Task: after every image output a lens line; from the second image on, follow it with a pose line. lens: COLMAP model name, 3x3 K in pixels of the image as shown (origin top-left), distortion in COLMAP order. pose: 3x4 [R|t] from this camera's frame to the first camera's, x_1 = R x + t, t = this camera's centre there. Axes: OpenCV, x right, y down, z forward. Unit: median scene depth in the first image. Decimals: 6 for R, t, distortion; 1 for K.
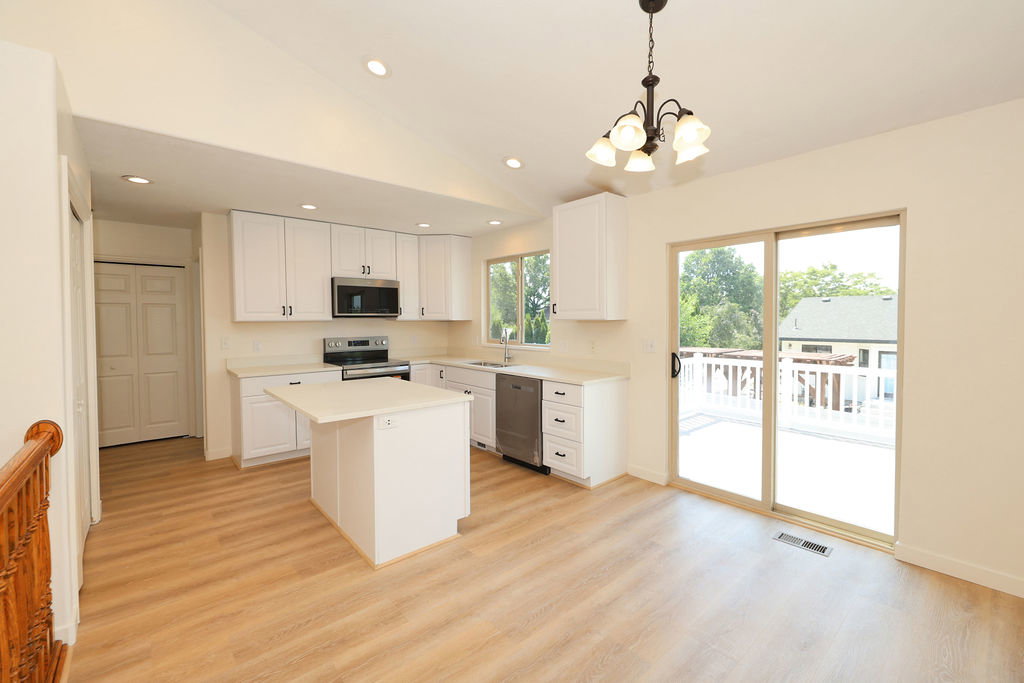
lens RADIAL K [[434.9, 0, 513.1], [0, 434.9, 331.9], [0, 0, 1]] dist [0.000803, -0.000311]
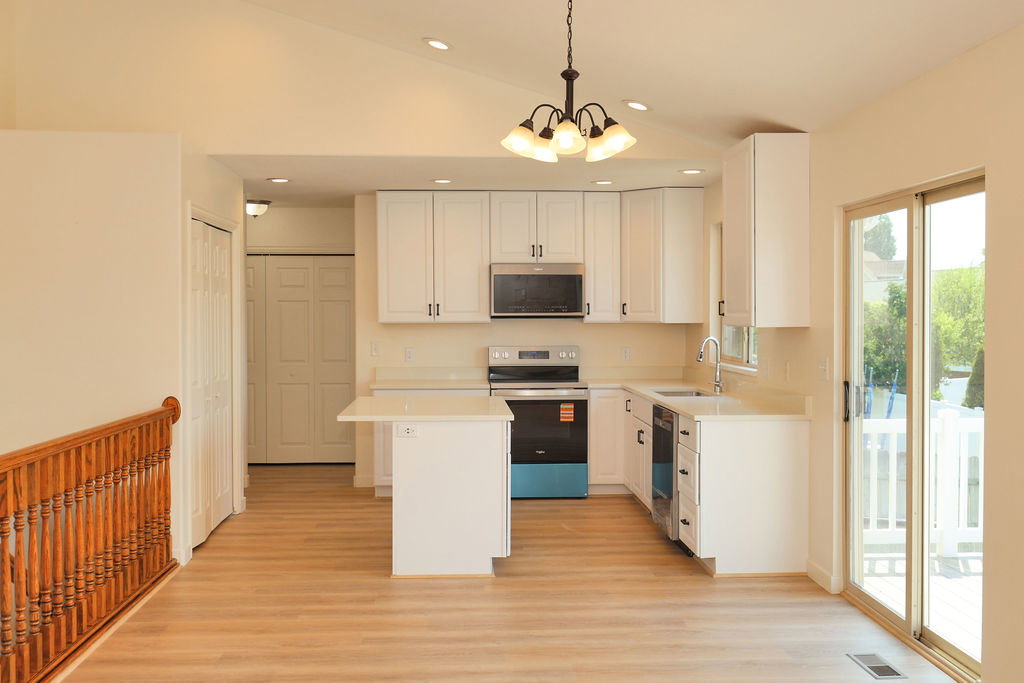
lens RADIAL K [[1026.1, 0, 512.0], [0, 1026.1, 339.0], [0, 0, 1]] dist [-0.009228, 0.000000]
pose [[0.789737, 0.019489, -0.613136, 0.651122], [-0.020747, 0.999772, 0.005055, -0.007354], [0.613095, 0.008729, 0.789961, -0.334931]]
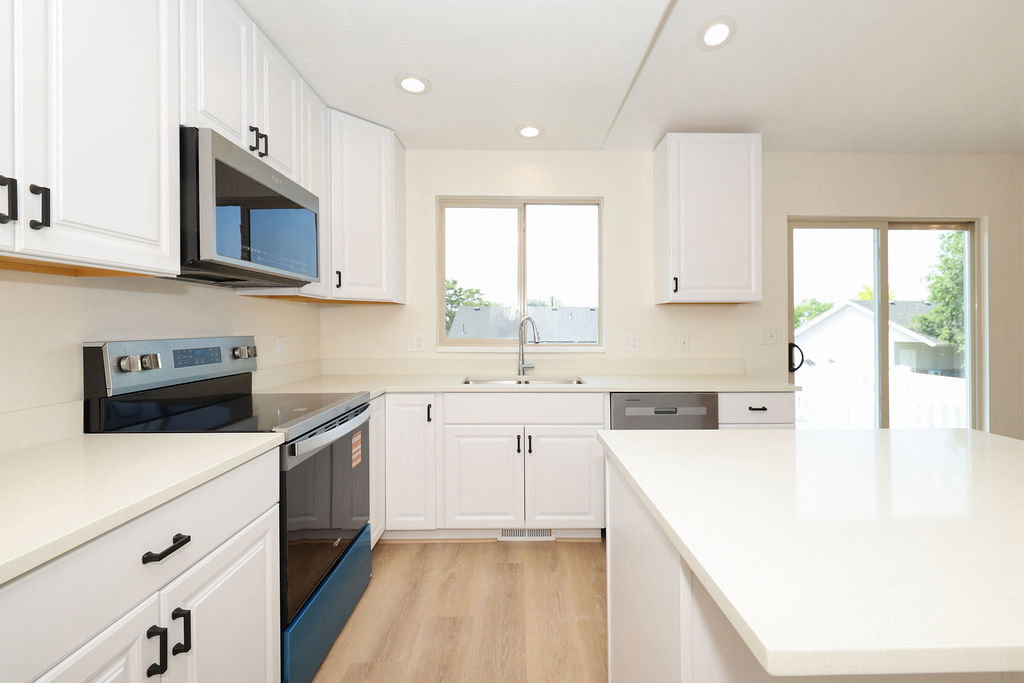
lens RADIAL K [[434.9, 0, 523.6], [0, 434.9, 328.5], [0, 0, 1]] dist [0.000803, -0.000311]
pose [[0.649501, -0.001065, 0.760360, -0.467188], [0.020725, 0.999652, -0.016303, 0.015456], [-0.760078, 0.026348, 0.649298, 0.618598]]
